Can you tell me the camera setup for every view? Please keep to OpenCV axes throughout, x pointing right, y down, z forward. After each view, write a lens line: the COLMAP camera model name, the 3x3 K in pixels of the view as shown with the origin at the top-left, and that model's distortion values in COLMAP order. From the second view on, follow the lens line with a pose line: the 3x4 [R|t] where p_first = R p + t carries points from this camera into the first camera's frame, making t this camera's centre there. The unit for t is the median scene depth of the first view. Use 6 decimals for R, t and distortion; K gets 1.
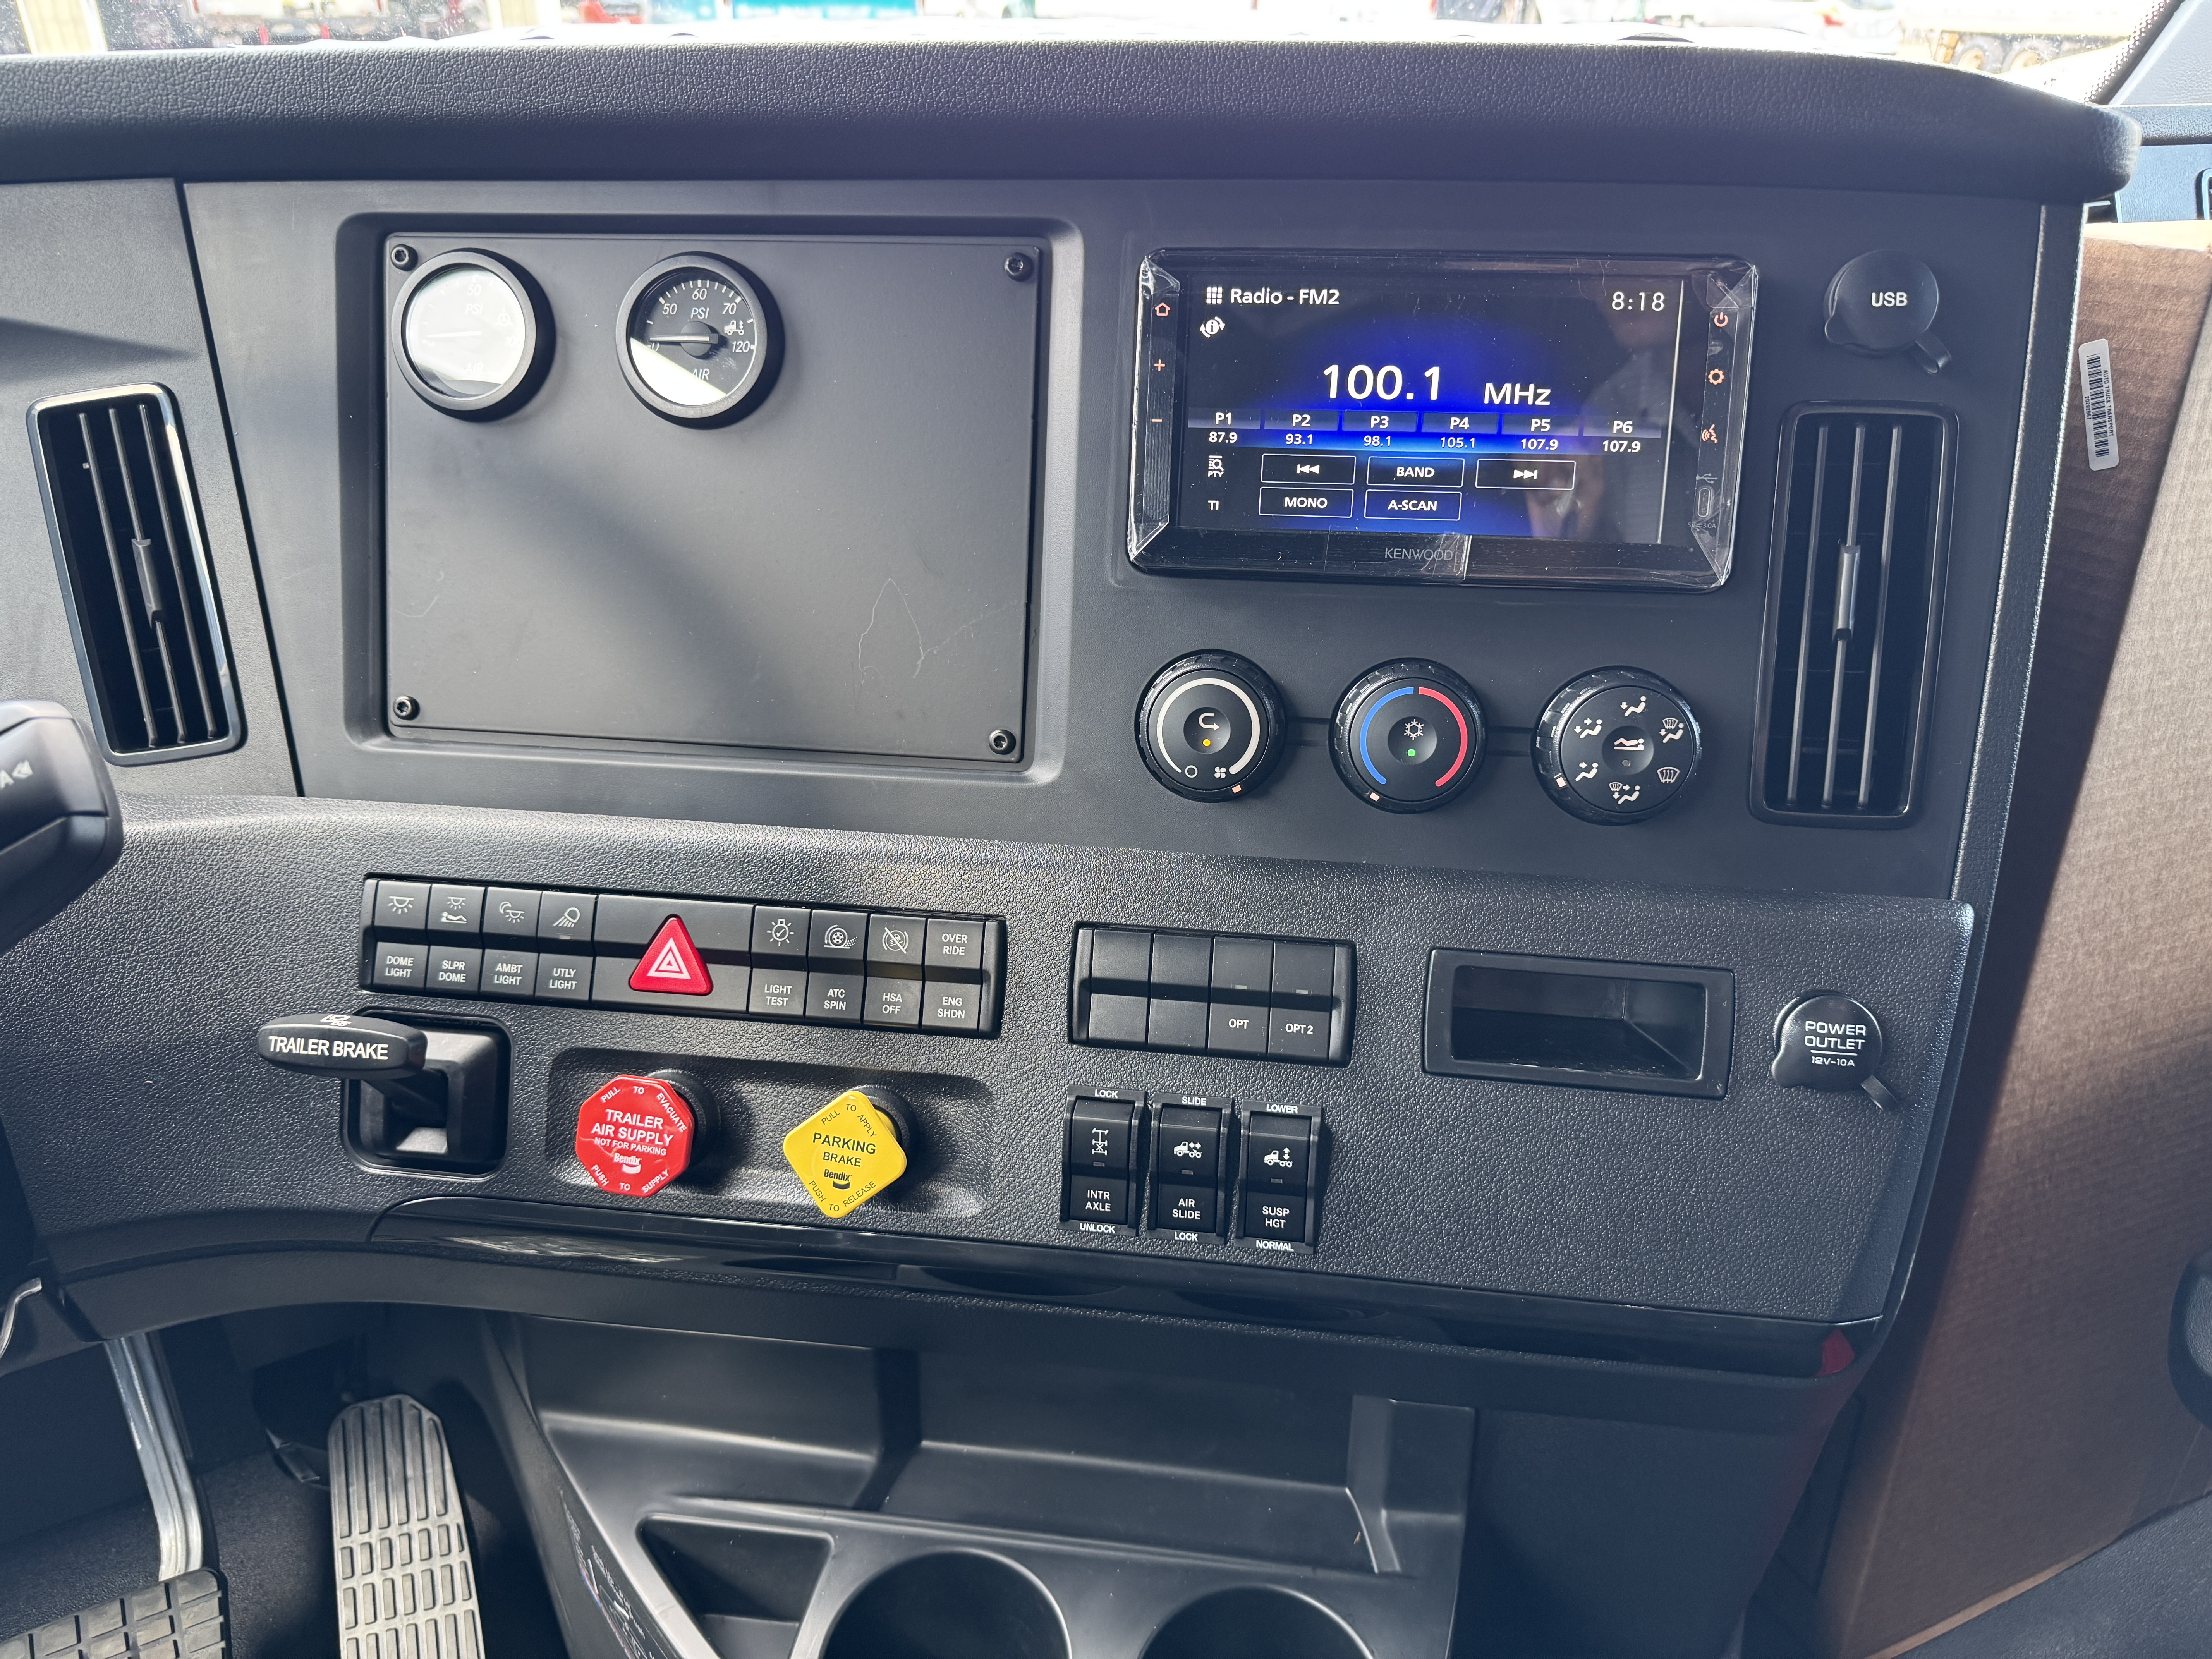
lens RADIAL K [[1567.0, 0, 1111.4], [0, 1567.0, 855.6], [0, 0, 1]] dist [0.085774, -0.155856]
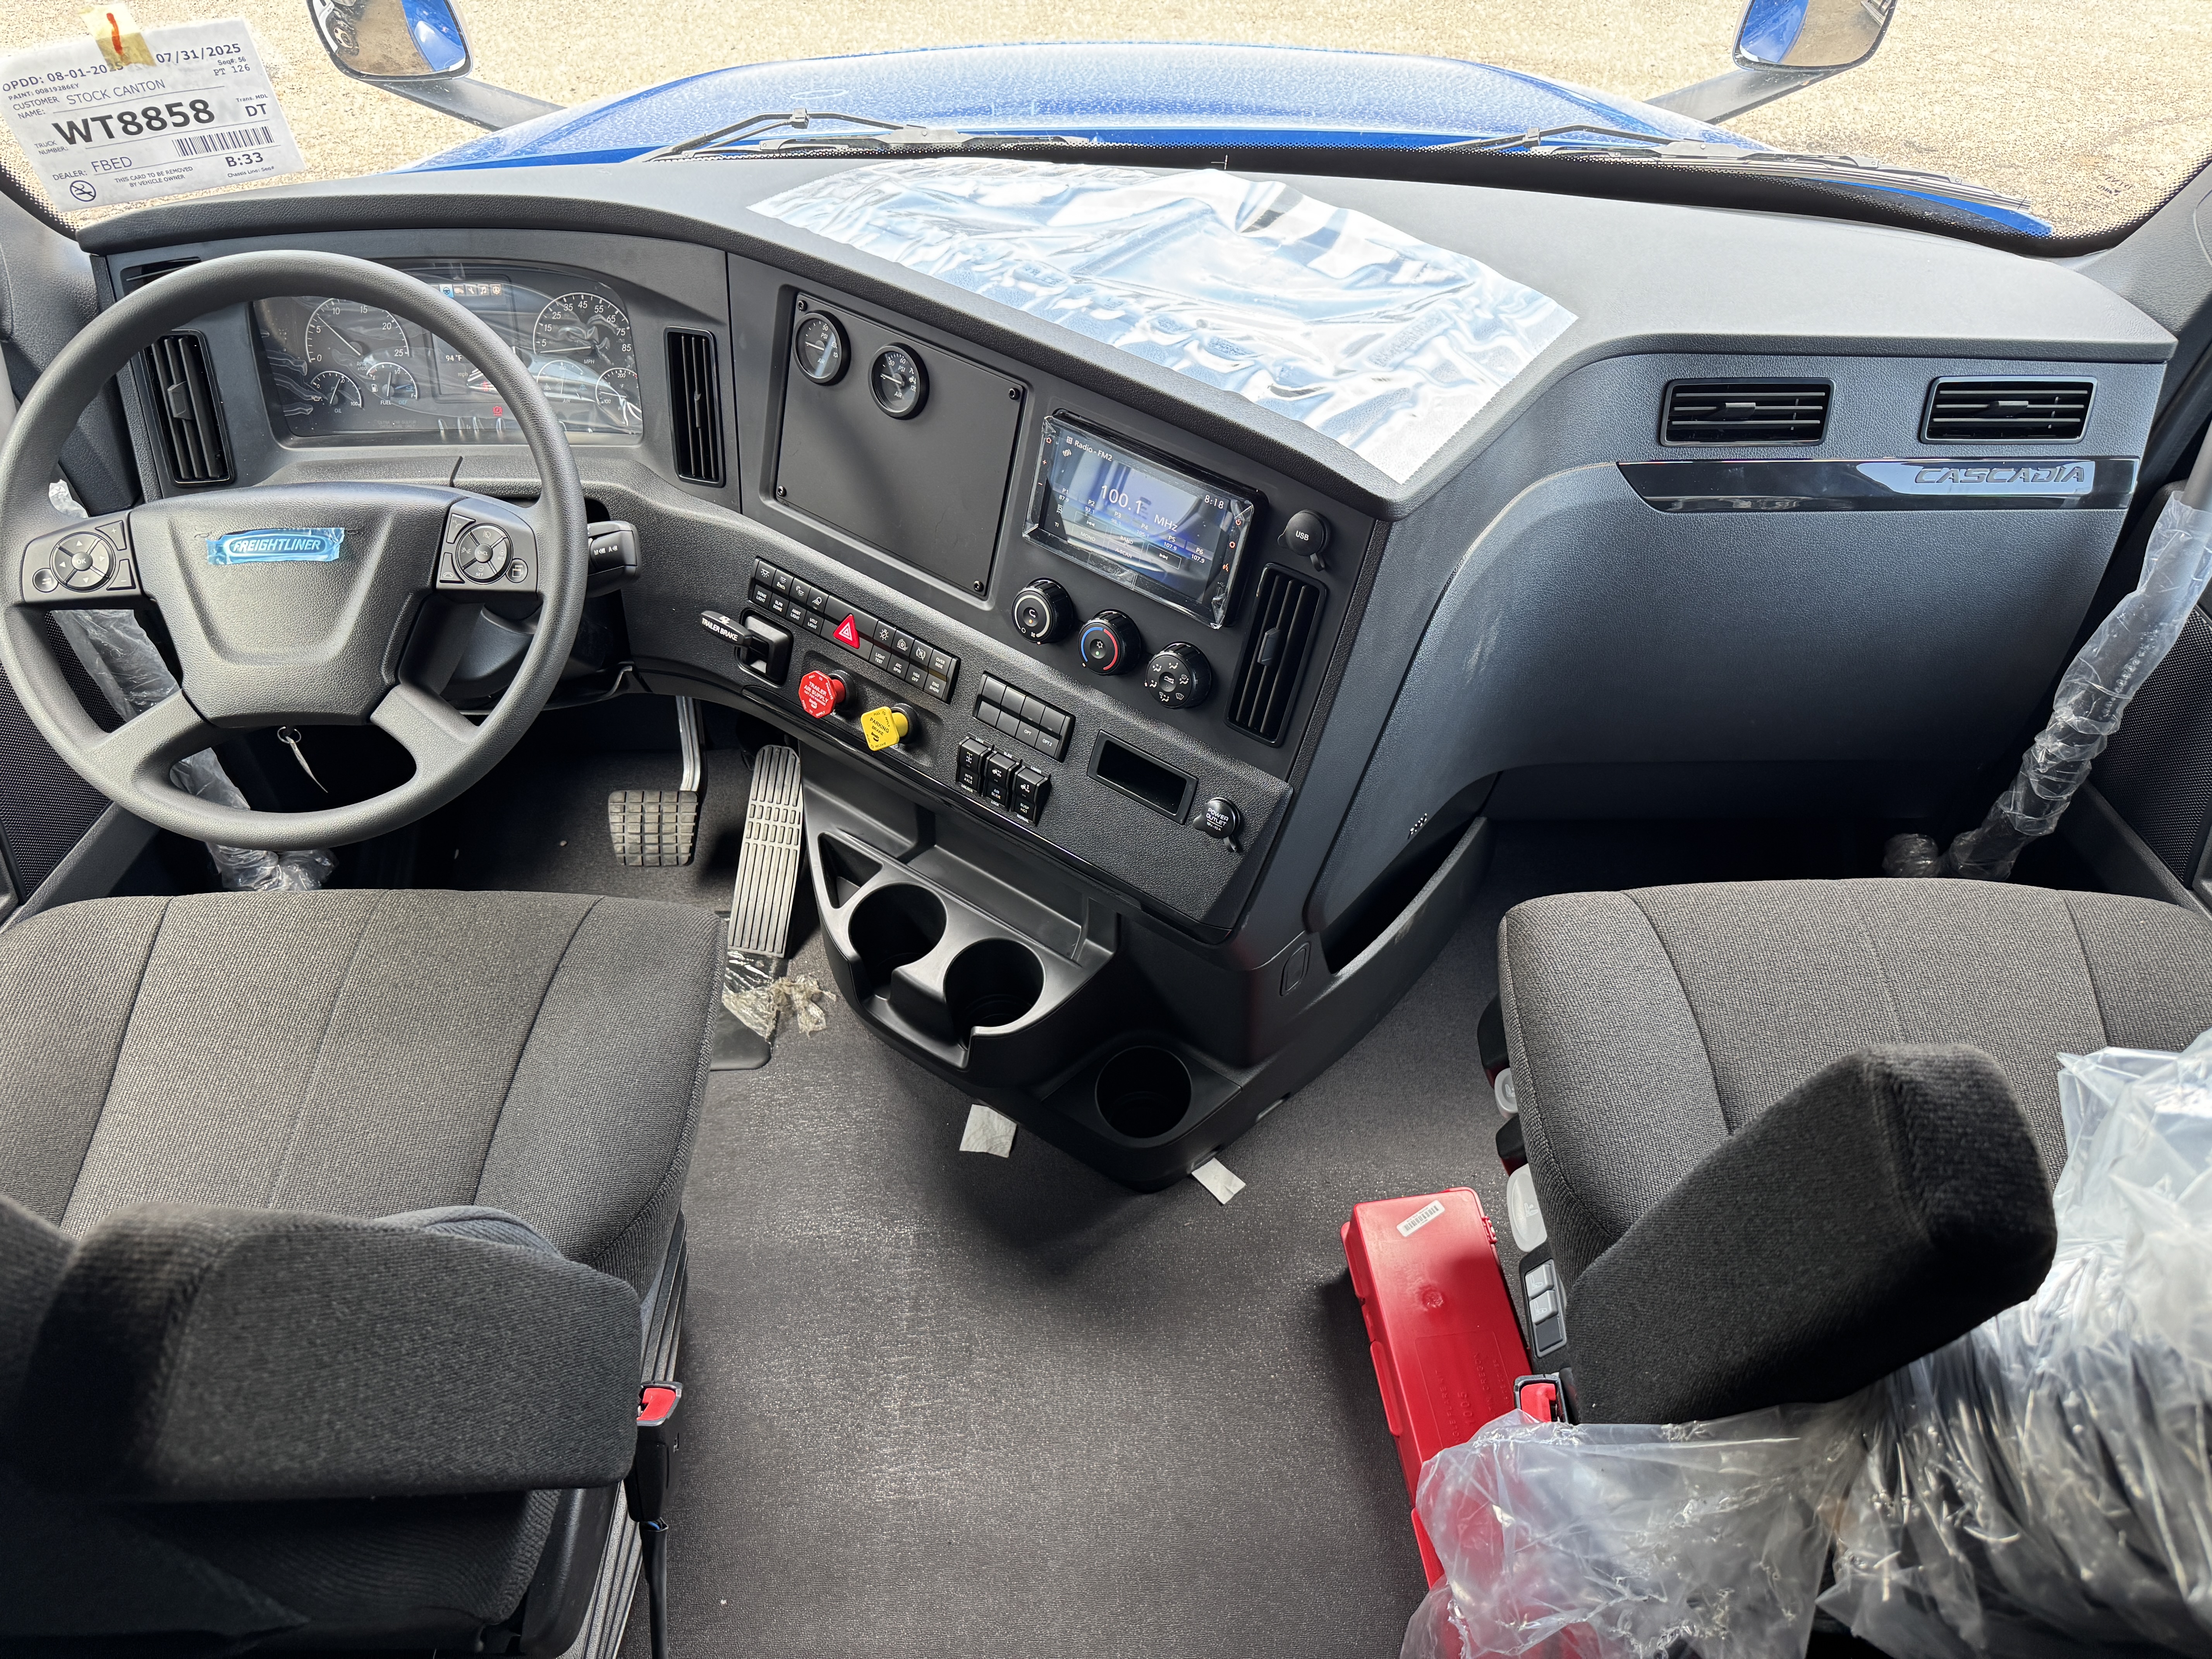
lens RADIAL K [[1557.5, 0, 1167.2], [0, 1557.5, 881.9], [0, 0, 1]] dist [0.002896, -0.031170]
pose [[0.893854, 0.354078, -0.275052, 1.005783], [-0.237915, 0.894547, 0.378395, -0.640404], [0.380028, -0.272791, 0.883835, -1.098816]]
